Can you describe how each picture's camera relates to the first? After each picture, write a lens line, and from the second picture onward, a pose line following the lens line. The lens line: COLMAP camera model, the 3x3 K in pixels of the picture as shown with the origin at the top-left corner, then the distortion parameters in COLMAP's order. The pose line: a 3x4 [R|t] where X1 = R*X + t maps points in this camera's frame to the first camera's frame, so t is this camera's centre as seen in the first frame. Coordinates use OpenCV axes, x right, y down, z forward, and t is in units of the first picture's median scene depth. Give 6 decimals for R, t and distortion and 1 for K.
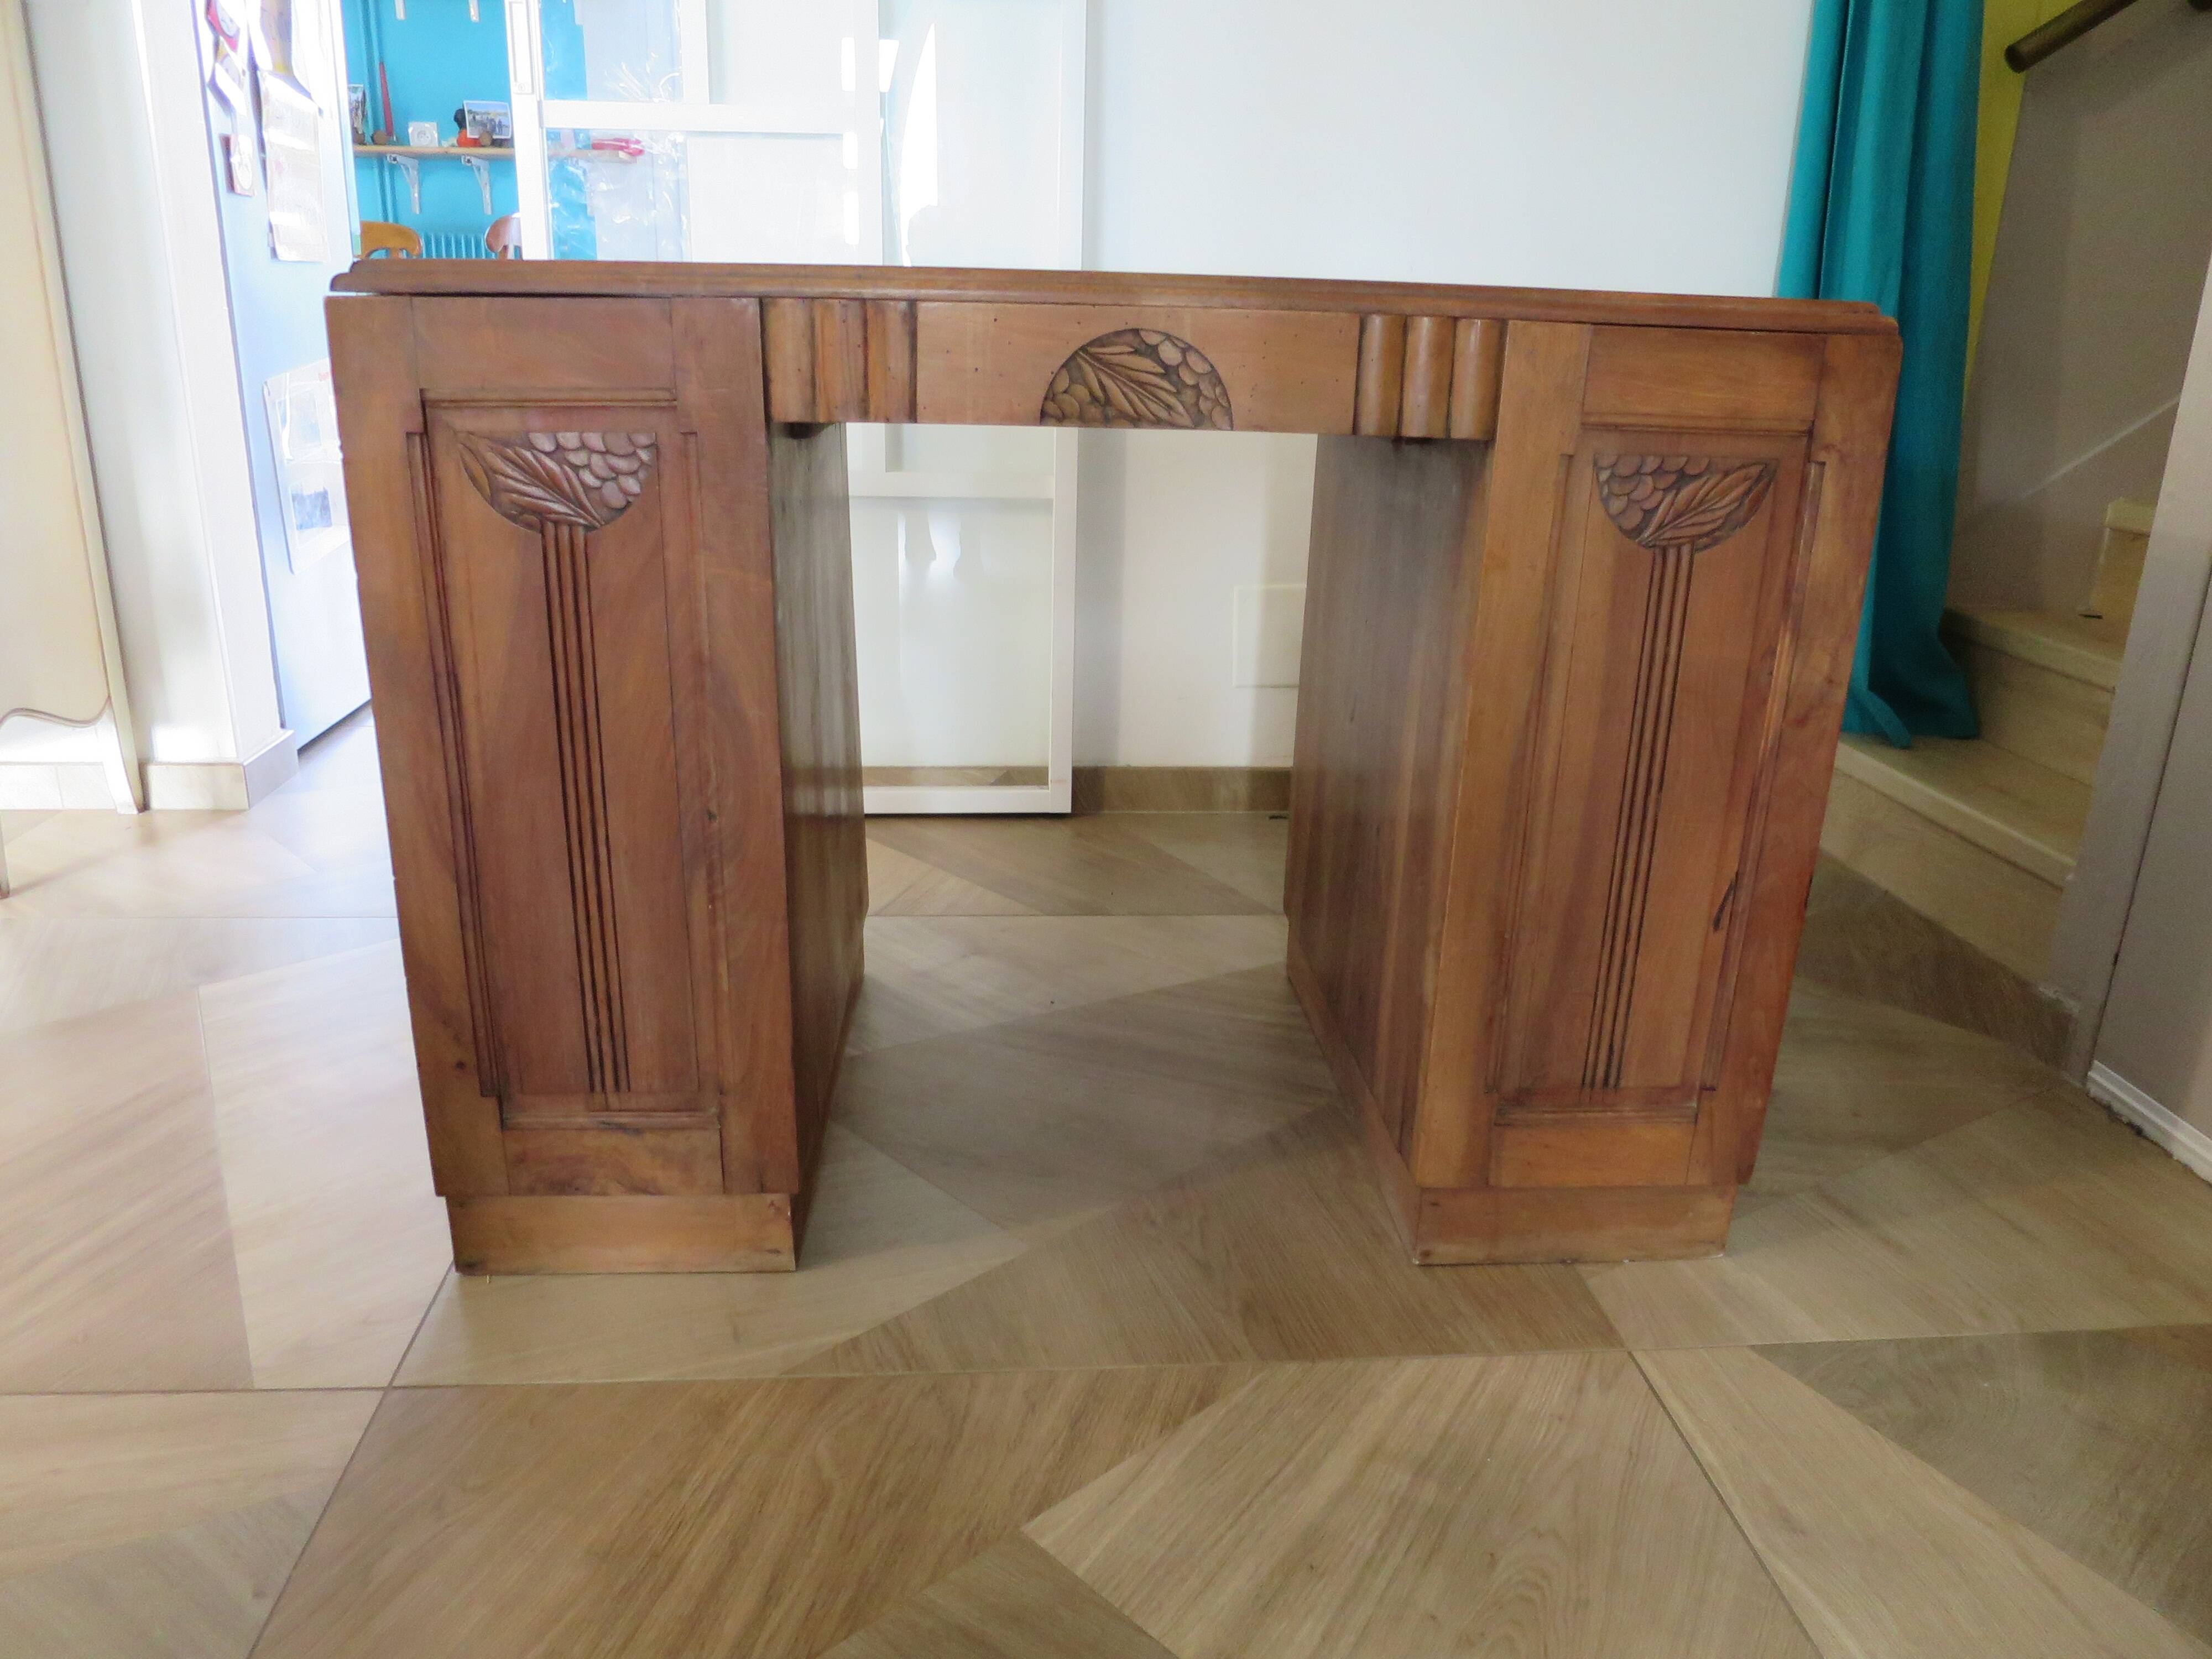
lens RADIAL K [[1593.3, 0, 1109.8], [0, 1593.3, 836.2], [0, 0, 1]] dist [-0.045197, 0.011815]
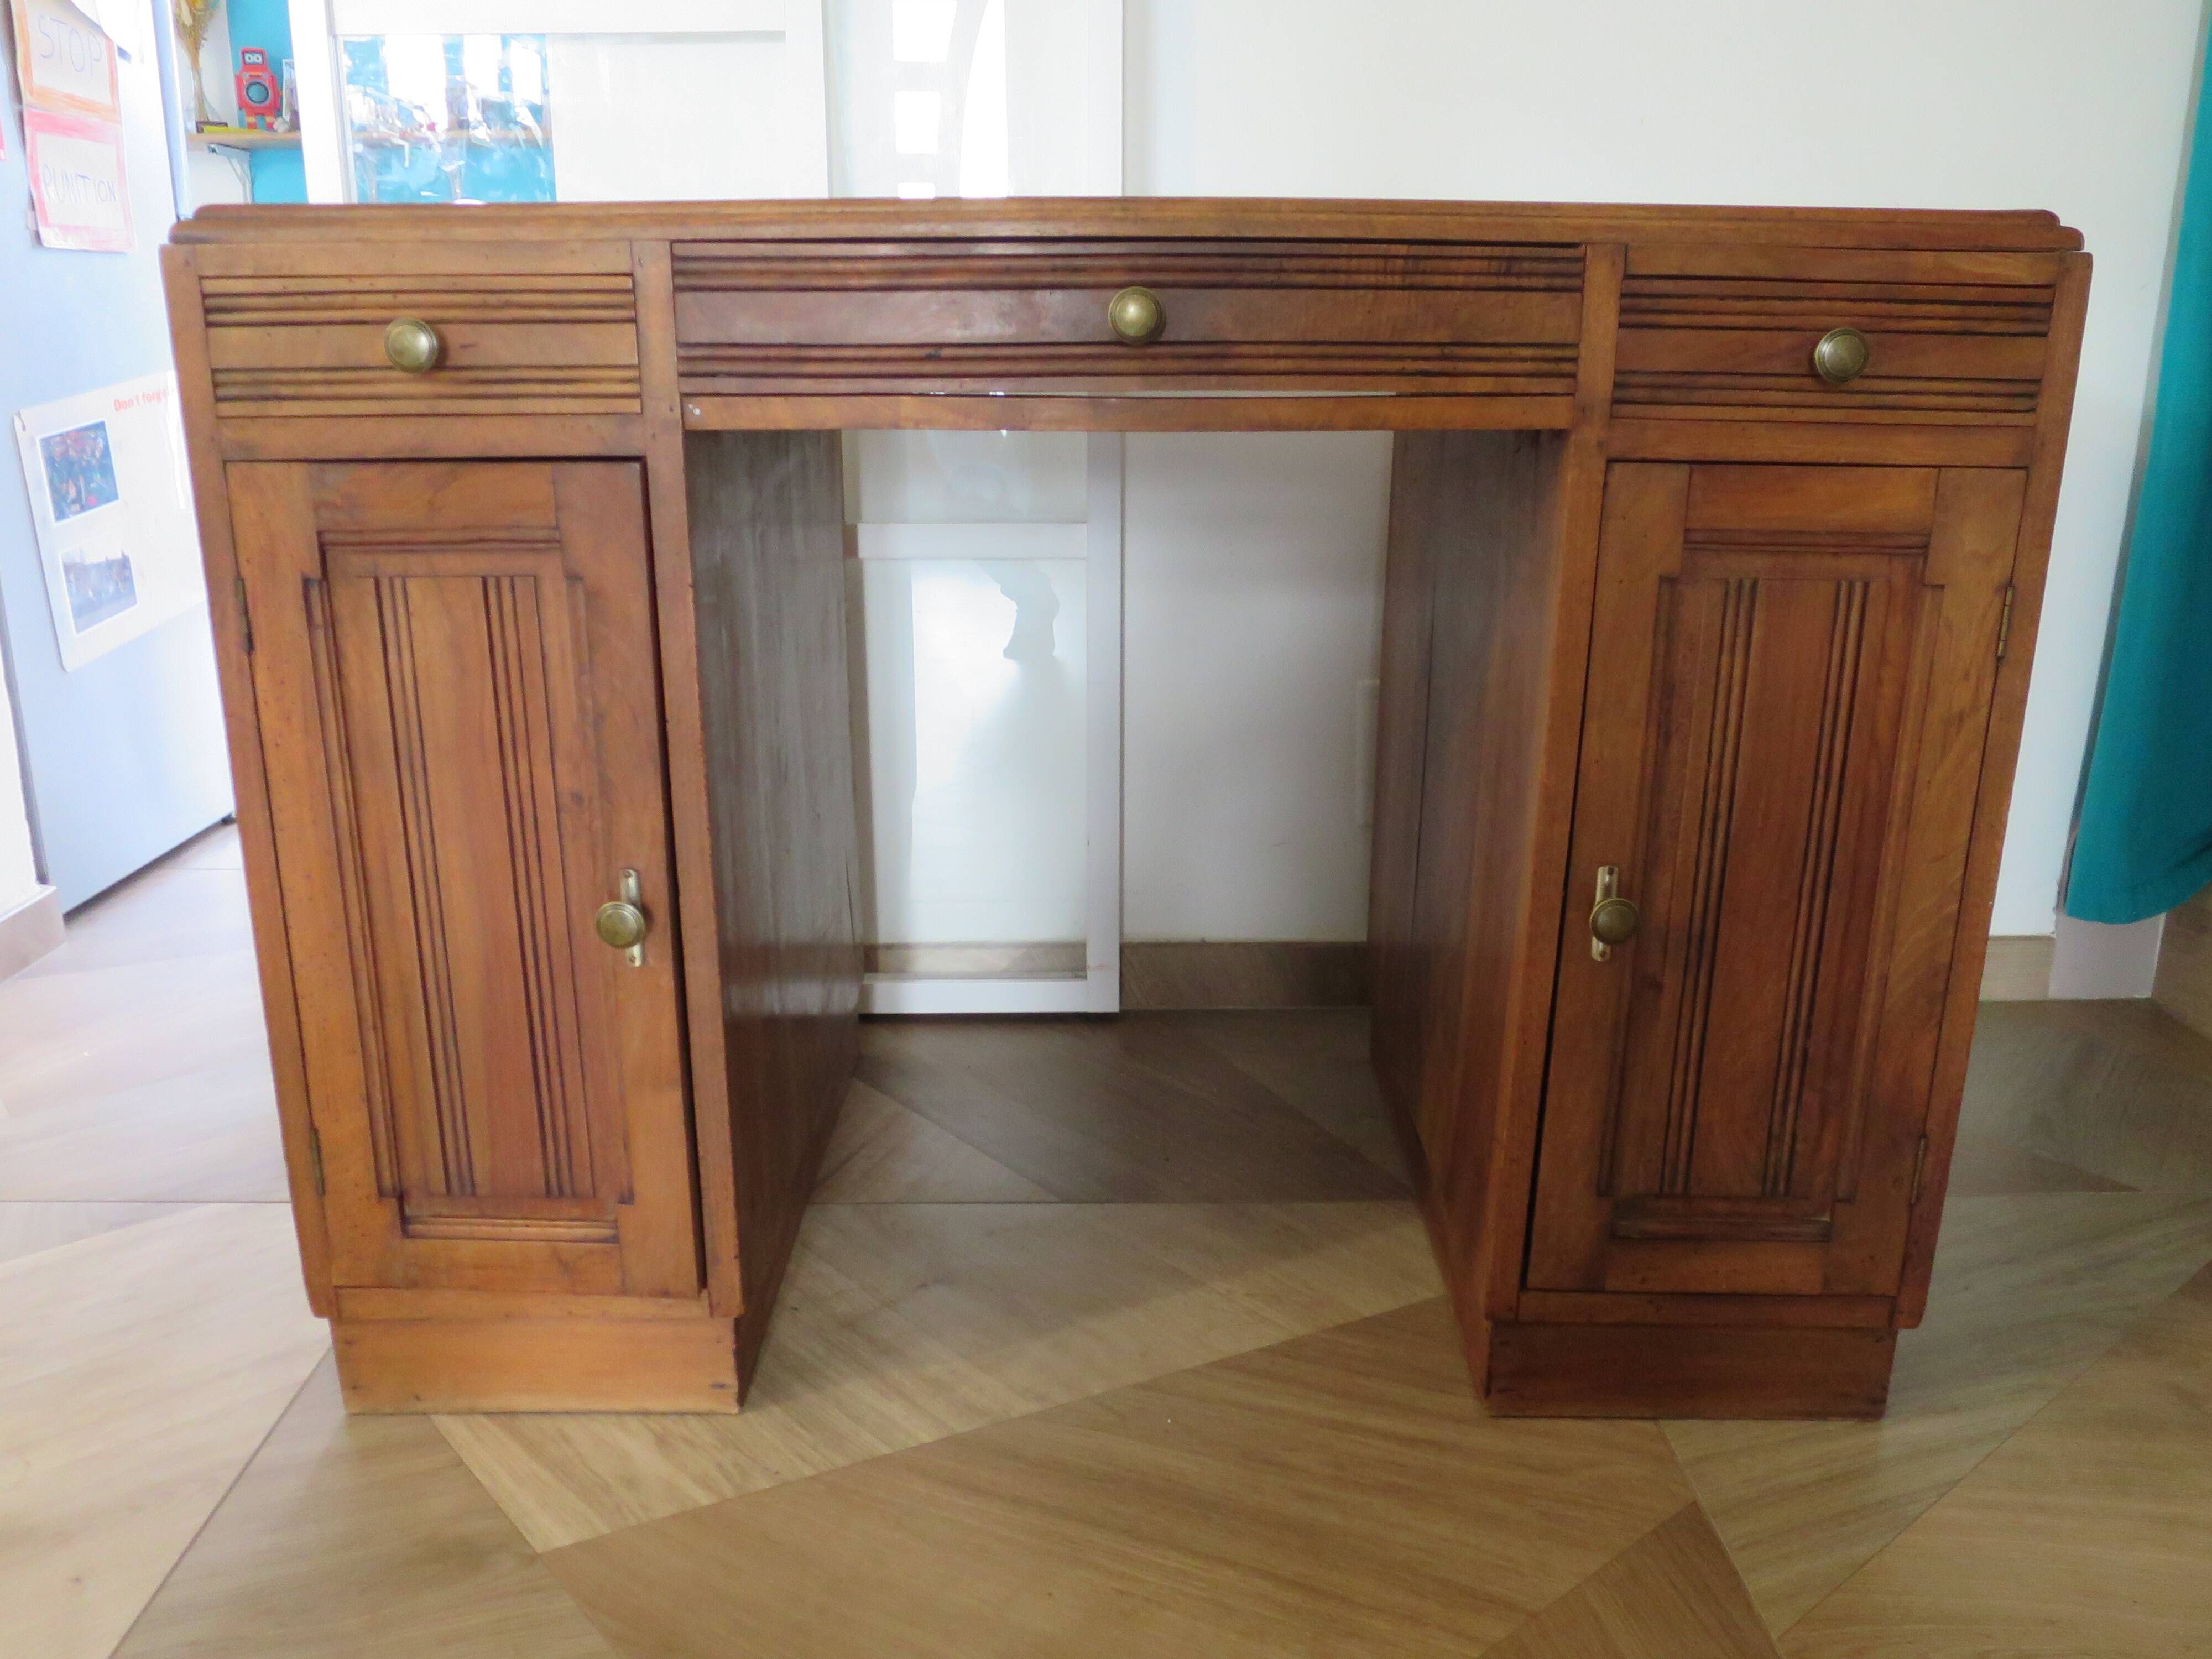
lens RADIAL K [[1783.1, 0, 1088.7], [0, 1783.1, 825.8], [0, 0, 1]] dist [-0.046267, 0.008106]
pose [[0.995122, 0.002655, -0.098617, 0.110052], [-0.007587, 0.998736, -0.049679, -0.139328], [0.098360, 0.050185, 0.993885, 0.555922]]
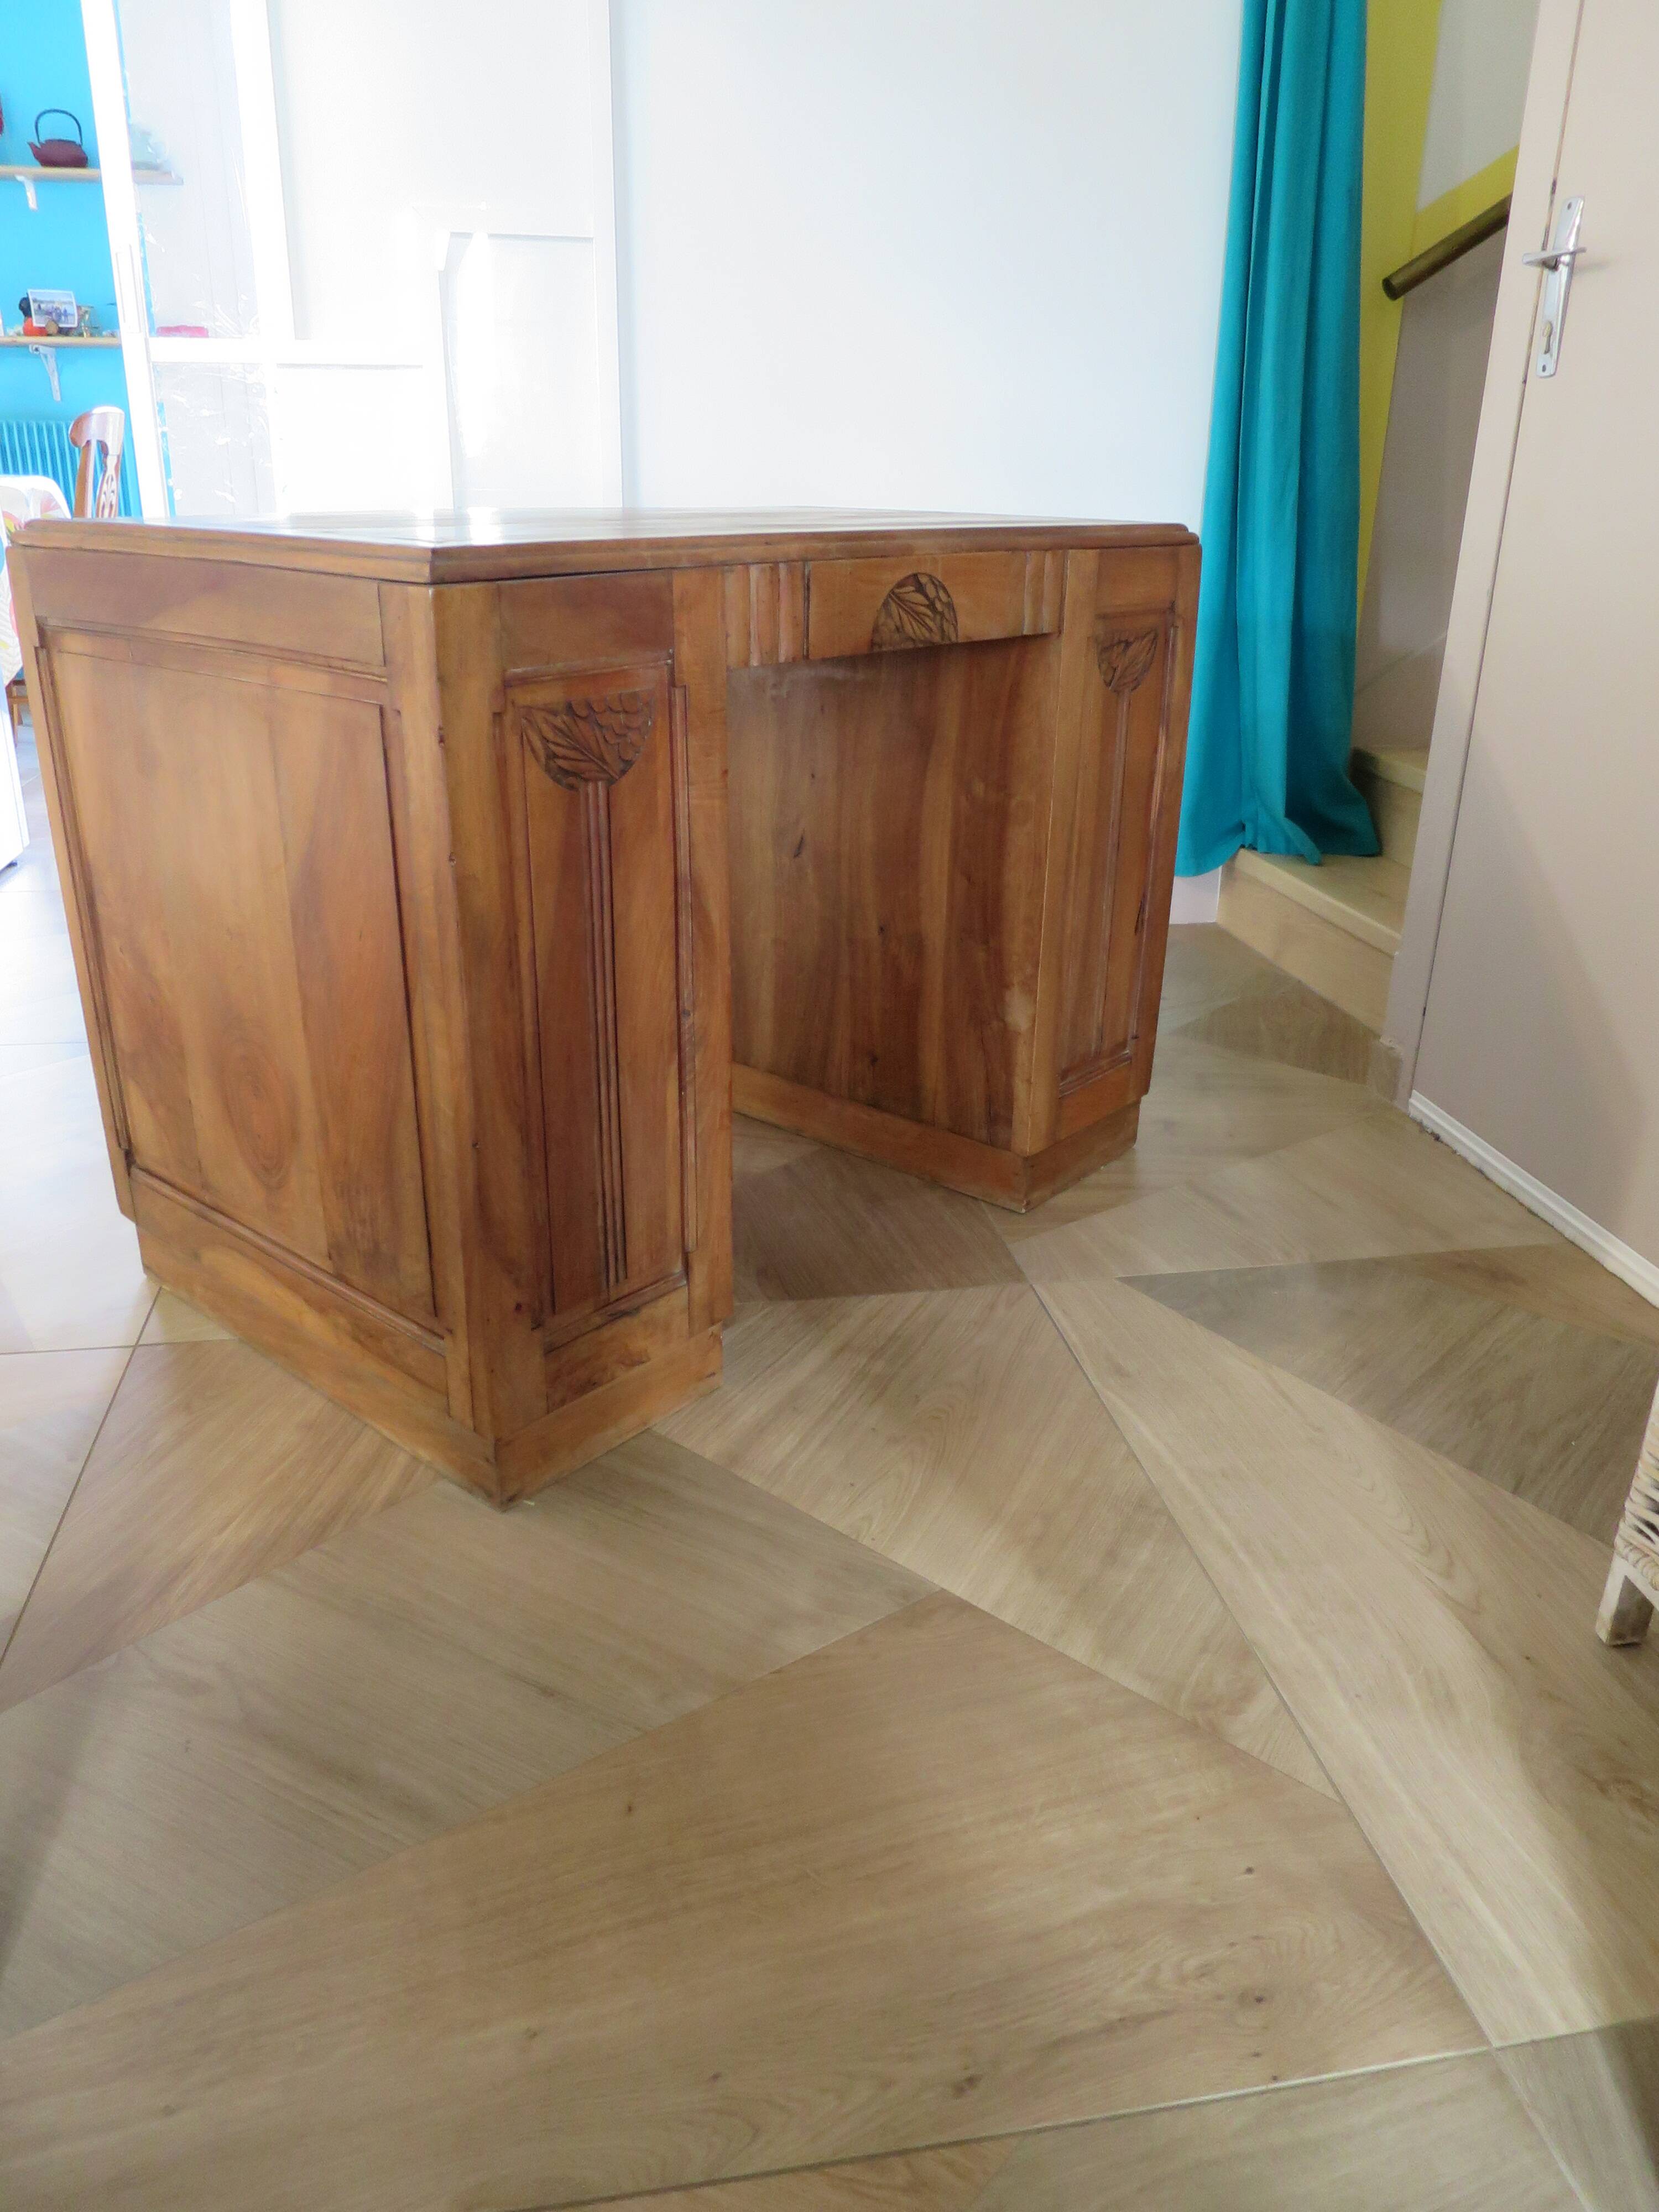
lens RADIAL K [[1593.3, 0, 833.0], [0, 1593.3, 1101.5], [0, 0, 1]] dist [-0.045197, 0.011815]
pose [[0.995995, -0.041964, 0.078955, 0.047957], [0.036858, 0.997201, 0.065057, 0.065065], [-0.081464, -0.061887, 0.994753, -0.395359]]
